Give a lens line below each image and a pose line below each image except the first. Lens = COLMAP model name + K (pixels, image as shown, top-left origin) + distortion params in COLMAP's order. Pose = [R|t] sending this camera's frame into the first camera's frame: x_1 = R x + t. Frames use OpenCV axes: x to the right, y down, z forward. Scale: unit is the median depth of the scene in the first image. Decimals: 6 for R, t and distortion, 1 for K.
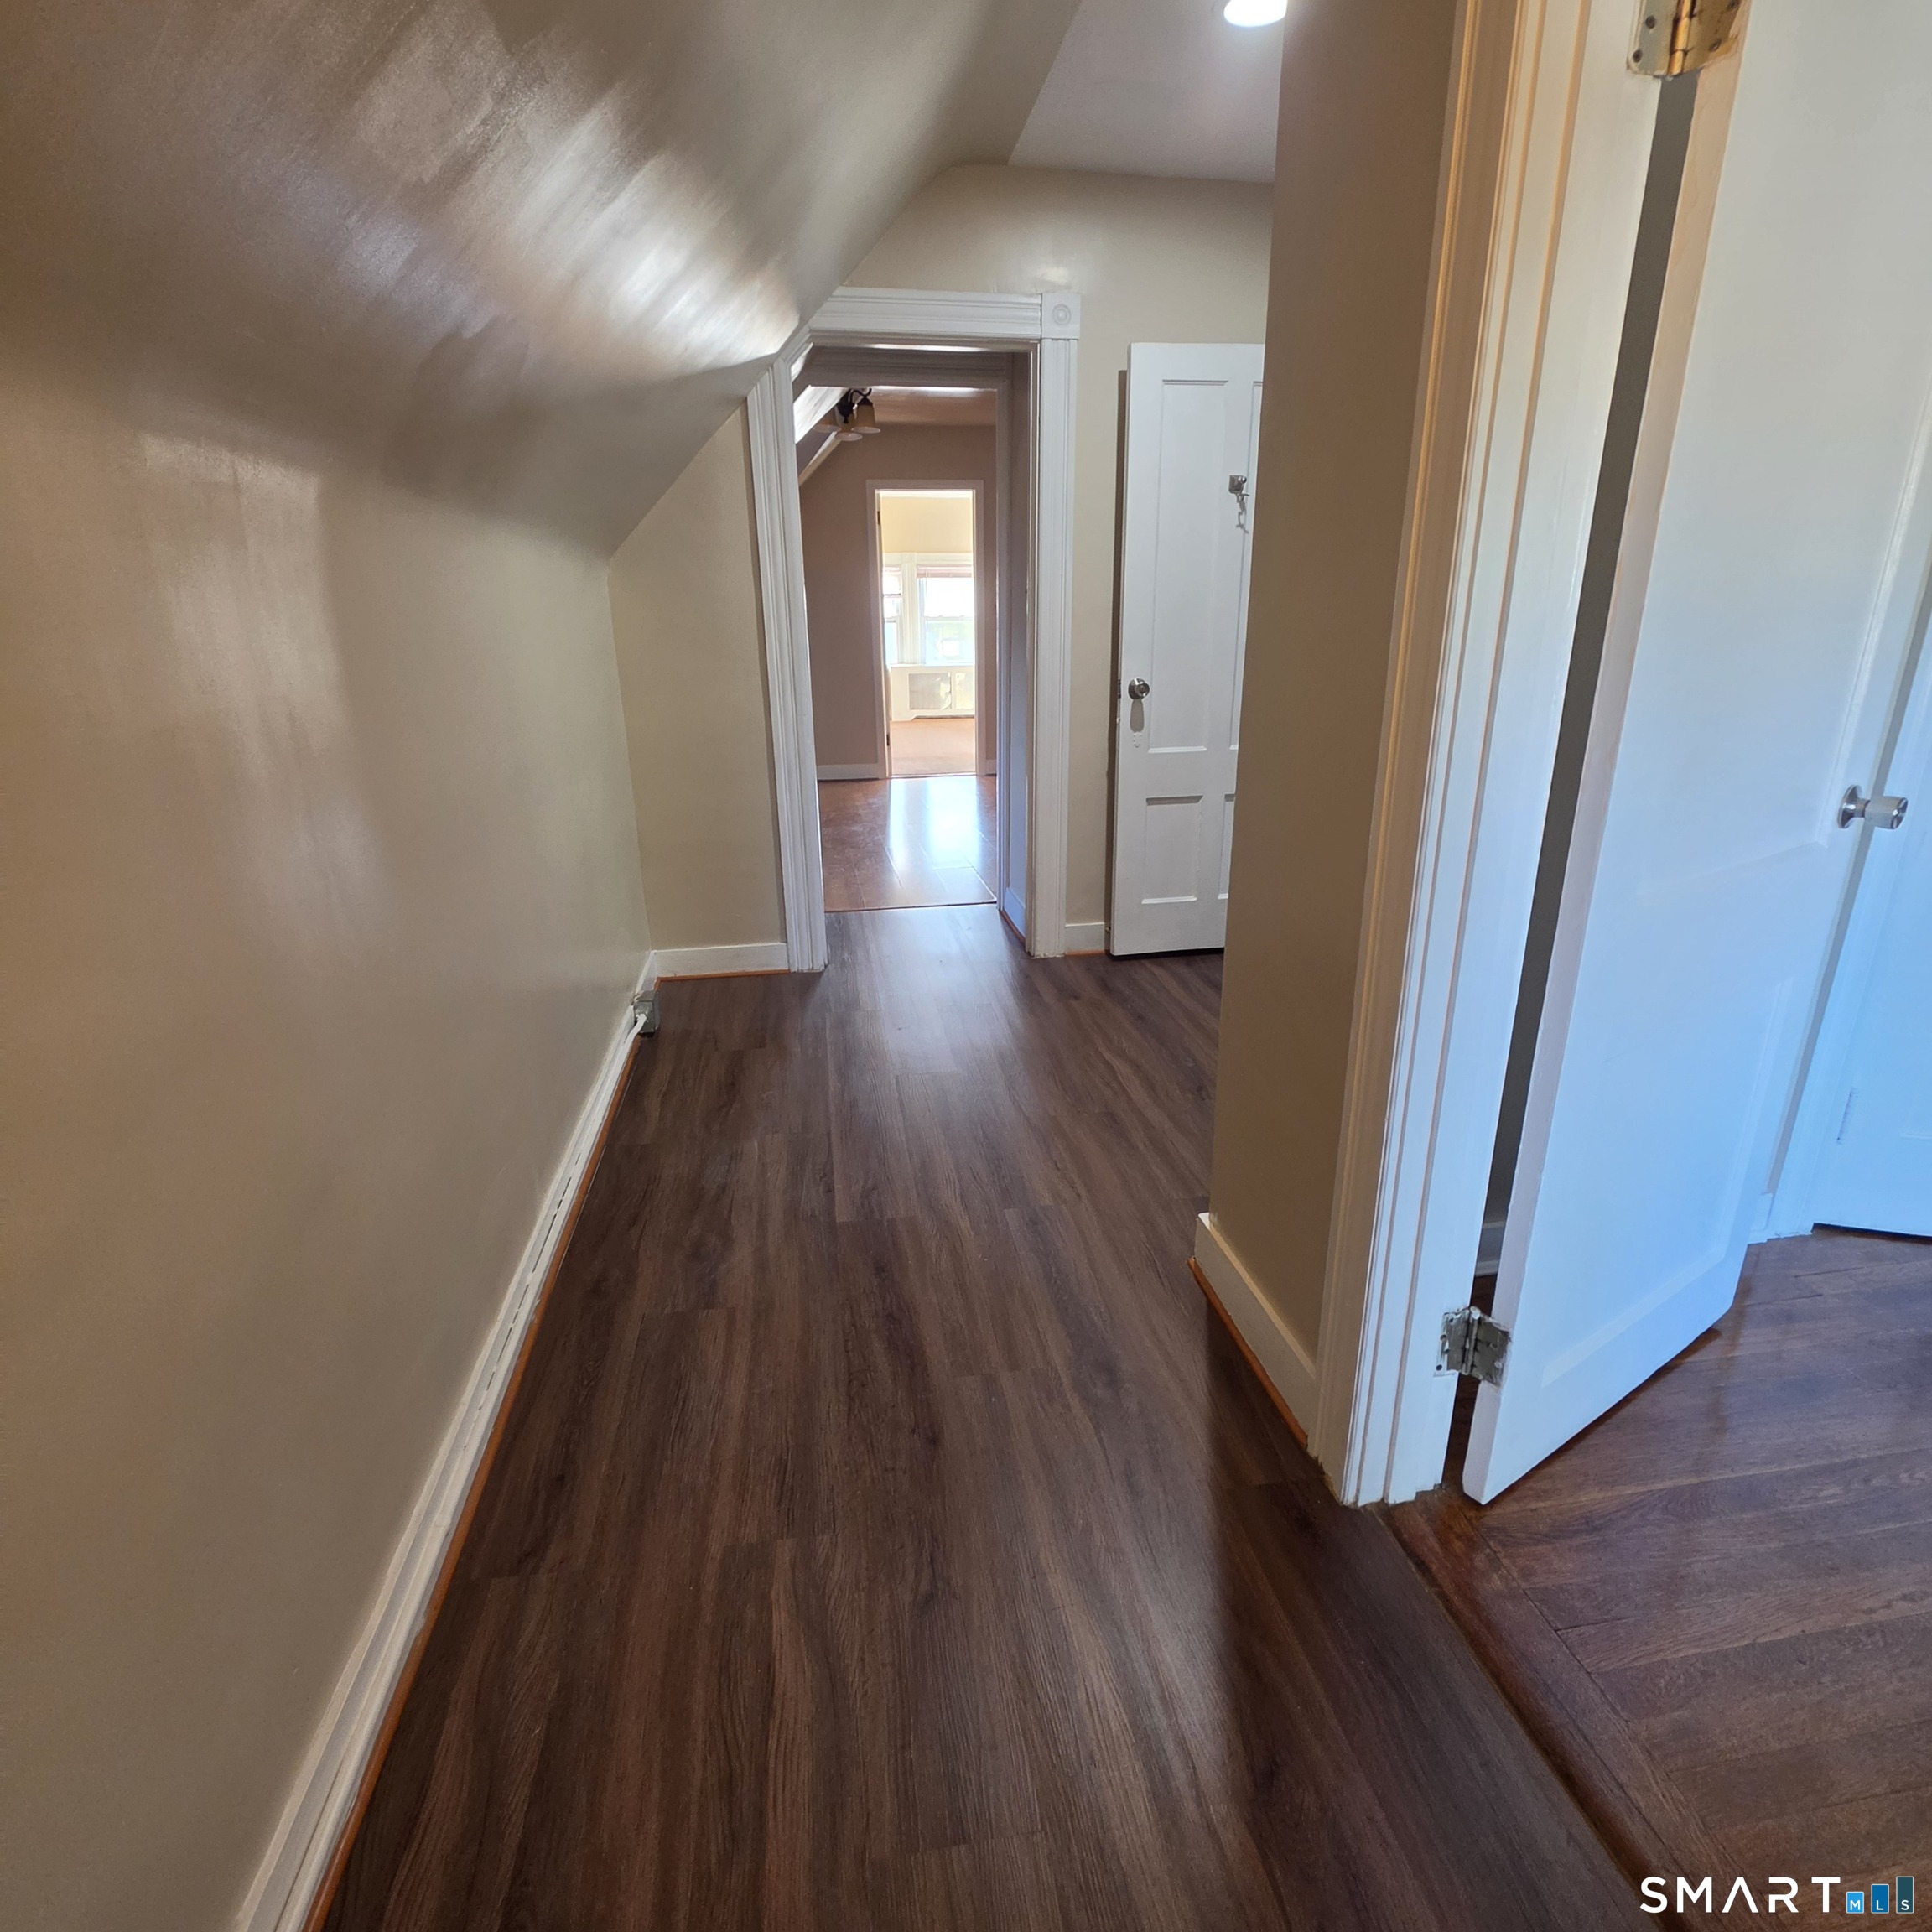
lens RADIAL K [[1040.7, 0, 967.9], [0, 1040.7, 961.9], [0, 0, 1]] dist [-0.002290, -0.000724]
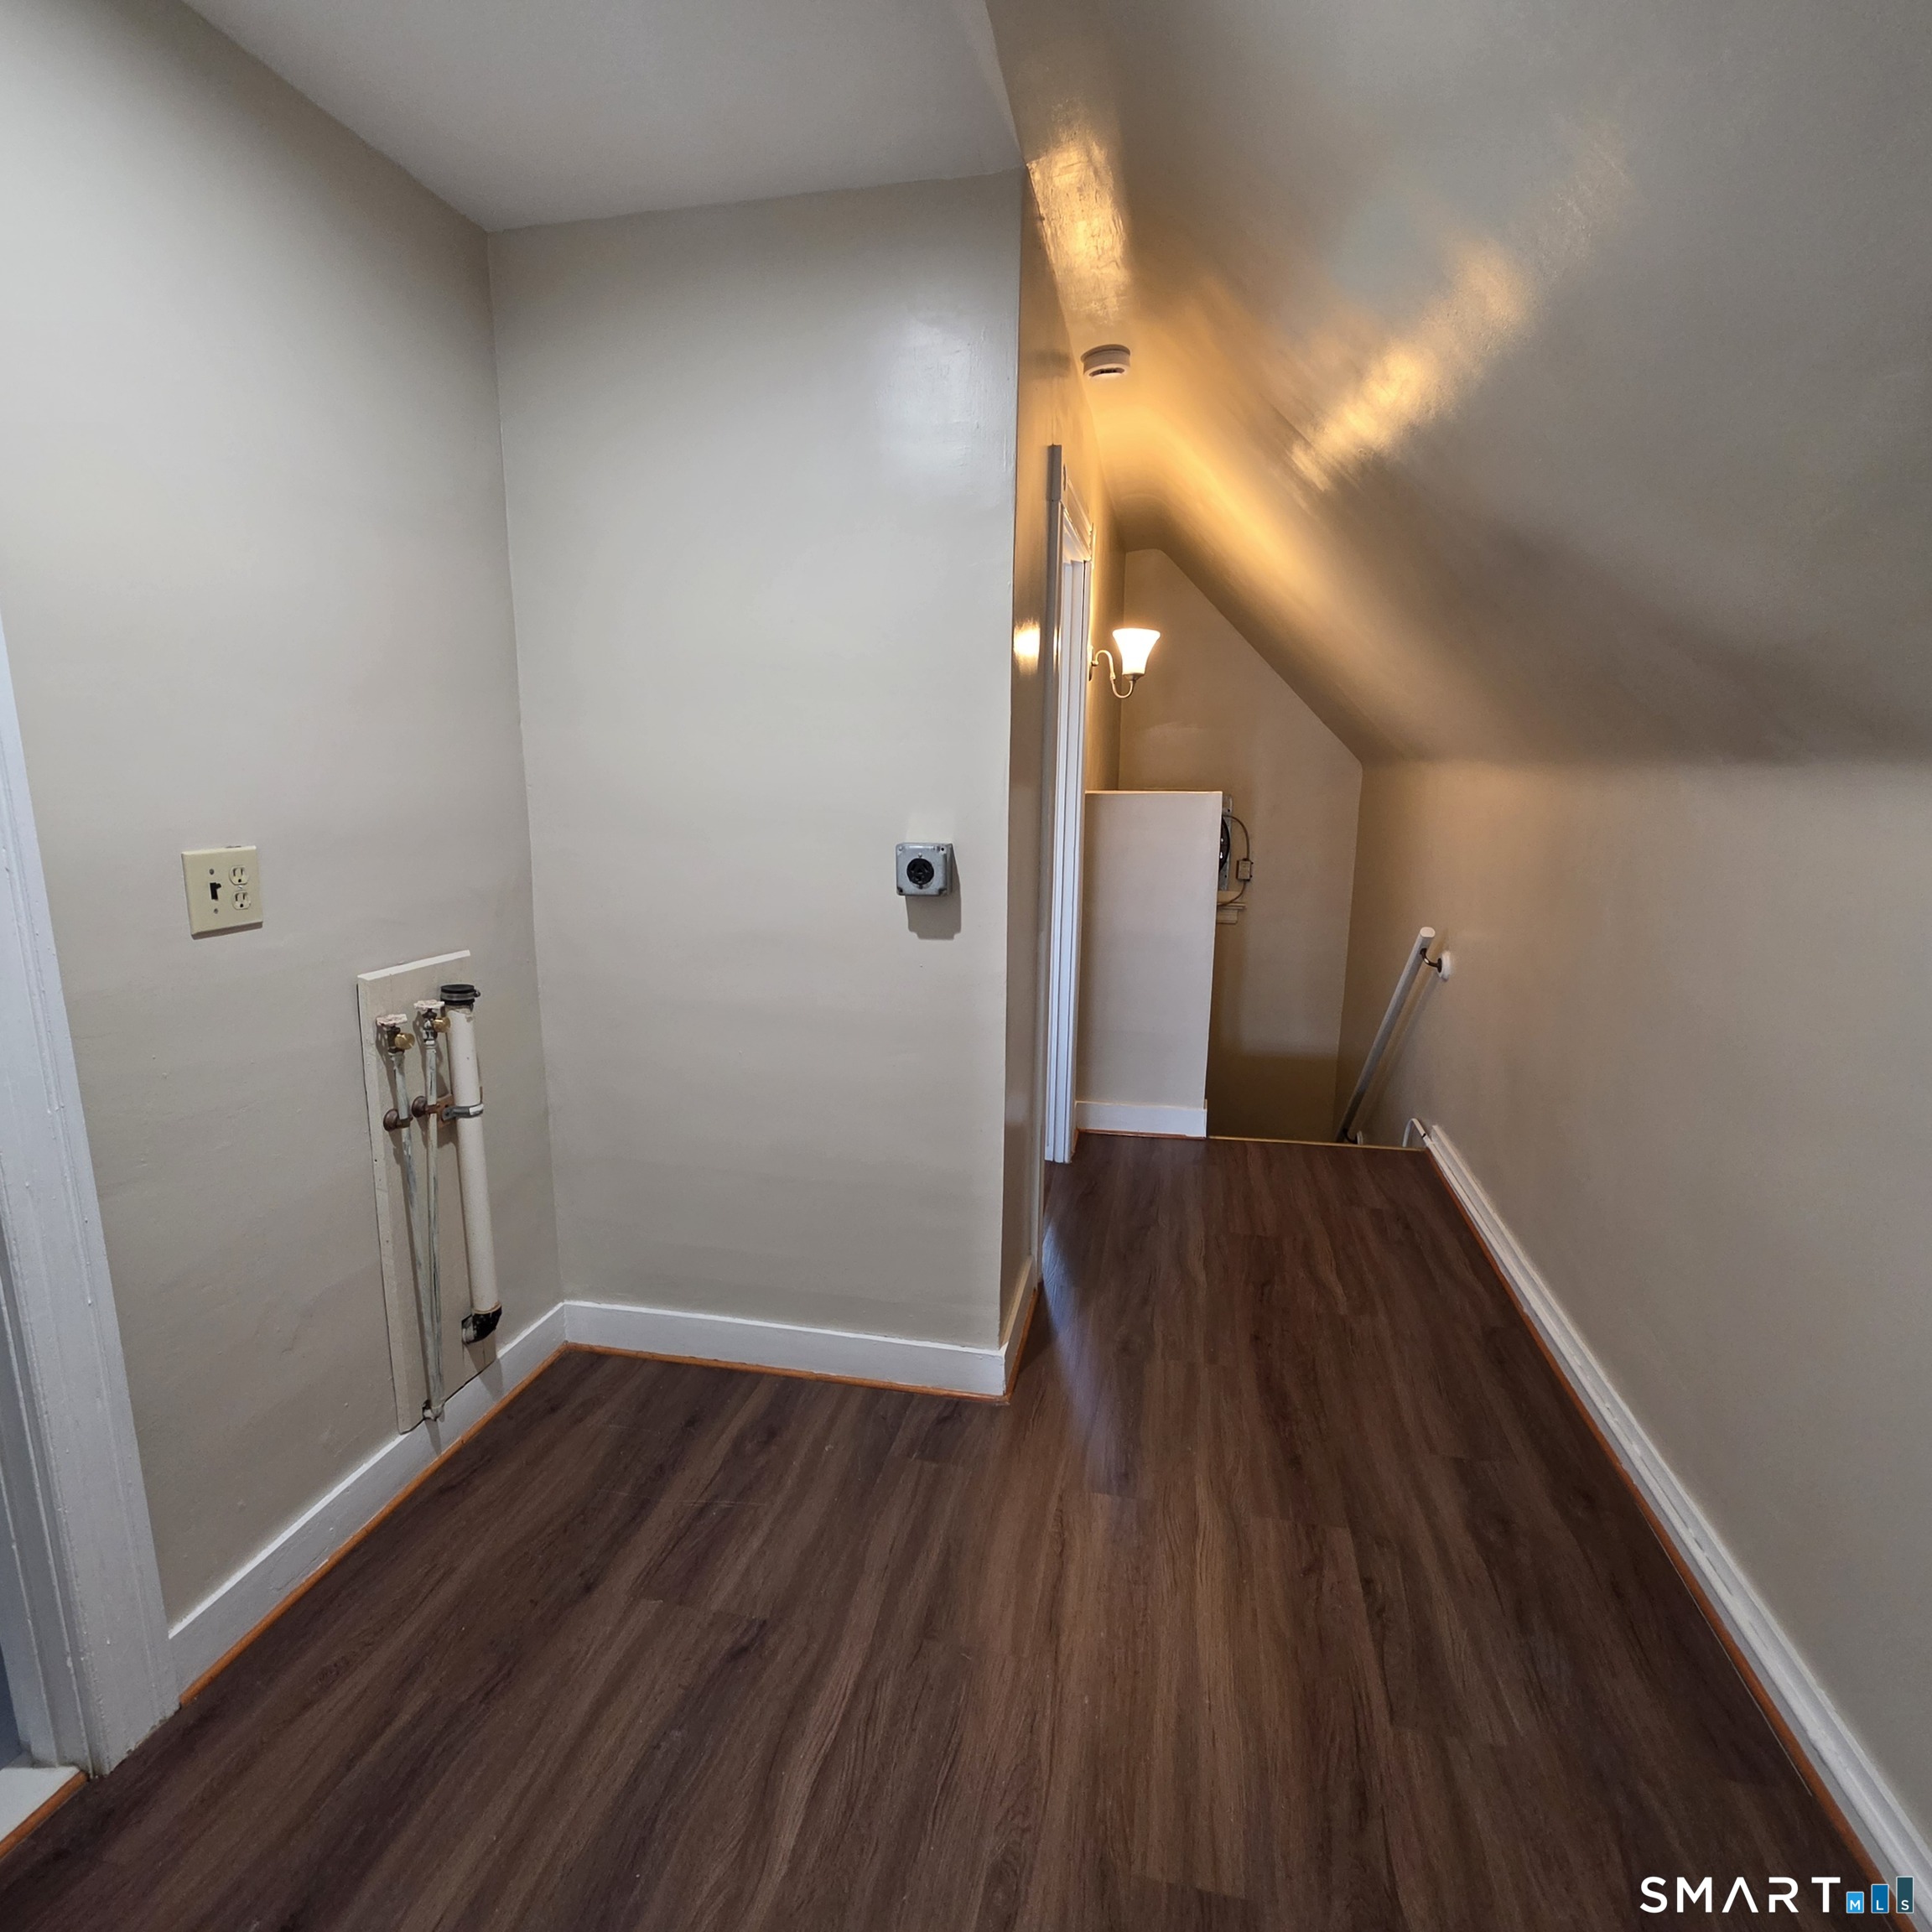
lens RADIAL K [[1040.7, 0, 965.8], [0, 1040.7, 967.7], [0, 0, 1]] dist [-0.002290, -0.000724]
pose [[-0.935587, -0.059537, 0.348042, -0.113134], [0.118547, 0.875506, 0.468439, -0.687334], [-0.332602, 0.479525, -0.812054, 1.790292]]
